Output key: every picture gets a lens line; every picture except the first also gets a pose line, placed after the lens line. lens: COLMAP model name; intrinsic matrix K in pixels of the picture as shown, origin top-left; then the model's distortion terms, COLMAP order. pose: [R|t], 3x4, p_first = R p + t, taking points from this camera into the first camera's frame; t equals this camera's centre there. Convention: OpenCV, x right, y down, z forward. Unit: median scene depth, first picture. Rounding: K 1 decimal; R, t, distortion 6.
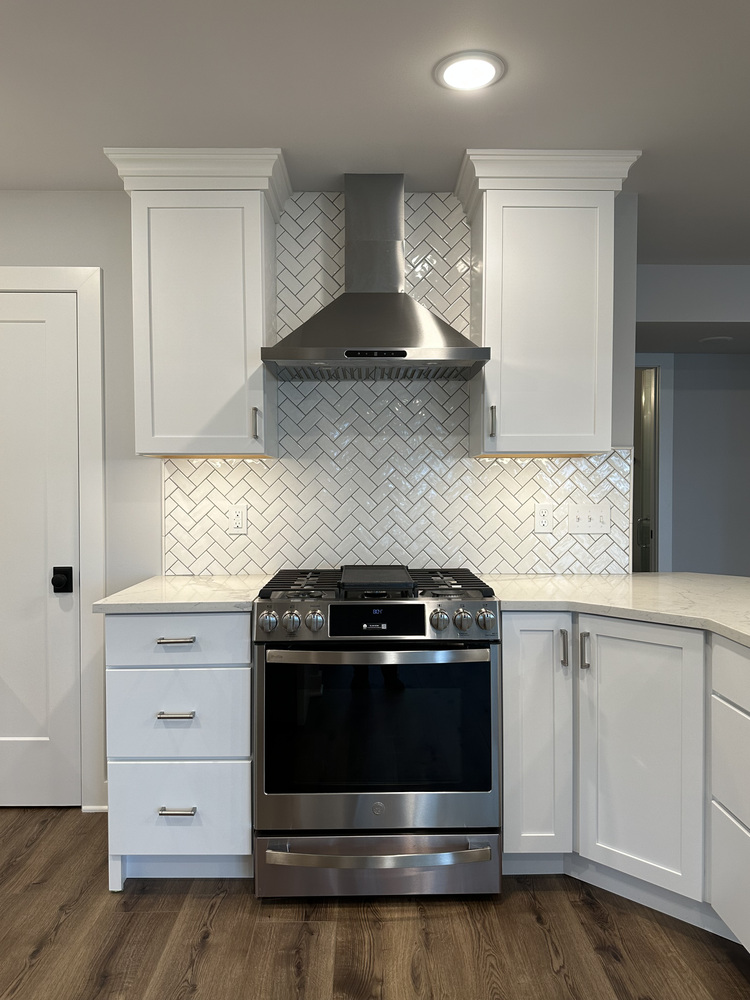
lens RADIAL K [[692.8, 0, 373.8], [0, 692.8, 504.6], [0, 0, 1]] dist [0.053901, -0.054720]
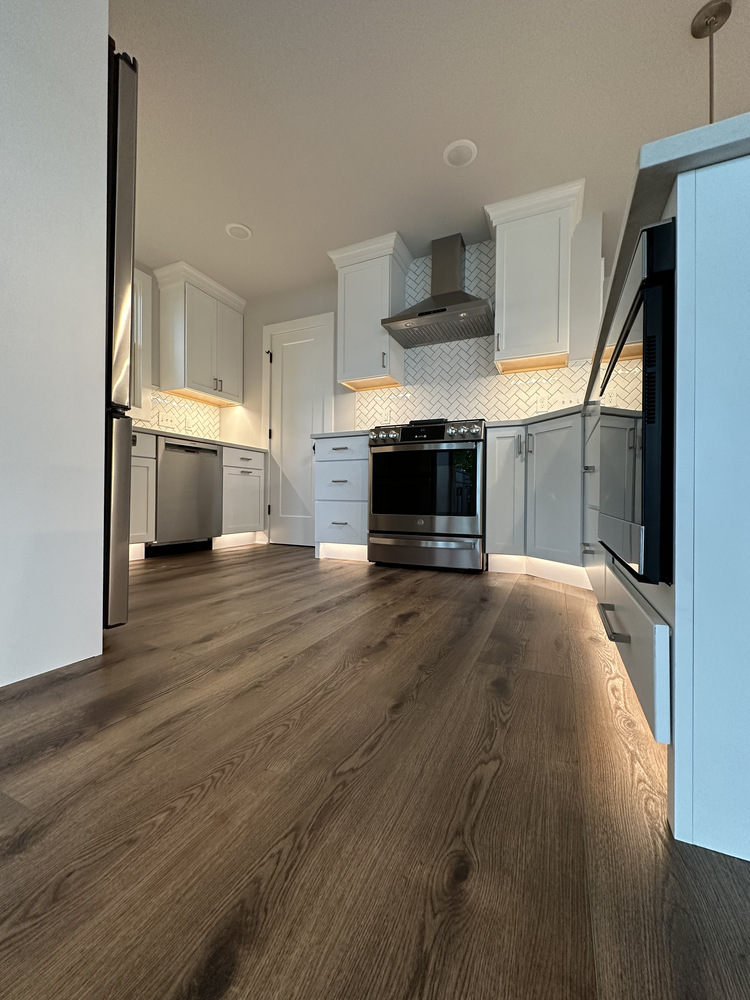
lens RADIAL K [[396.9, 0, 377.3], [0, 396.9, 498.8], [0, 0, 1]] dist [-0.002634, 0.000764]
pose [[0.901316, 0.013864, -0.432940, 0.329464], [-0.032147, 0.998872, -0.034938, 0.336795], [0.431967, 0.045408, 0.900746, -0.095428]]
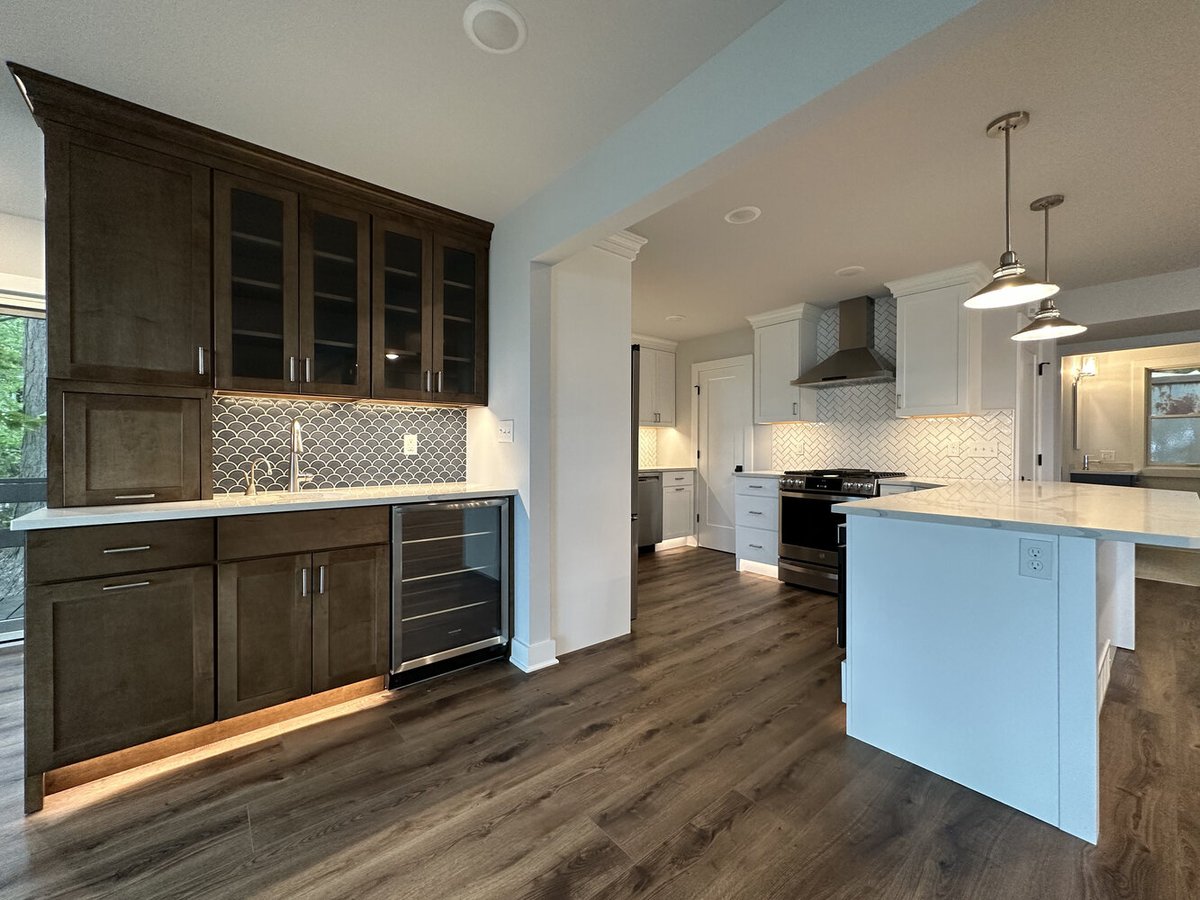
lens RADIAL K [[476.3, 0, 601.8], [0, 476.3, 450.3], [0, 0, 1]] dist [-0.002634, 0.000764]
pose [[0.623610, 0.006804, -0.781706, 0.710649], [-0.038432, 0.999020, -0.021964, 0.096307], [0.780790, 0.043740, 0.623260, -0.601302]]
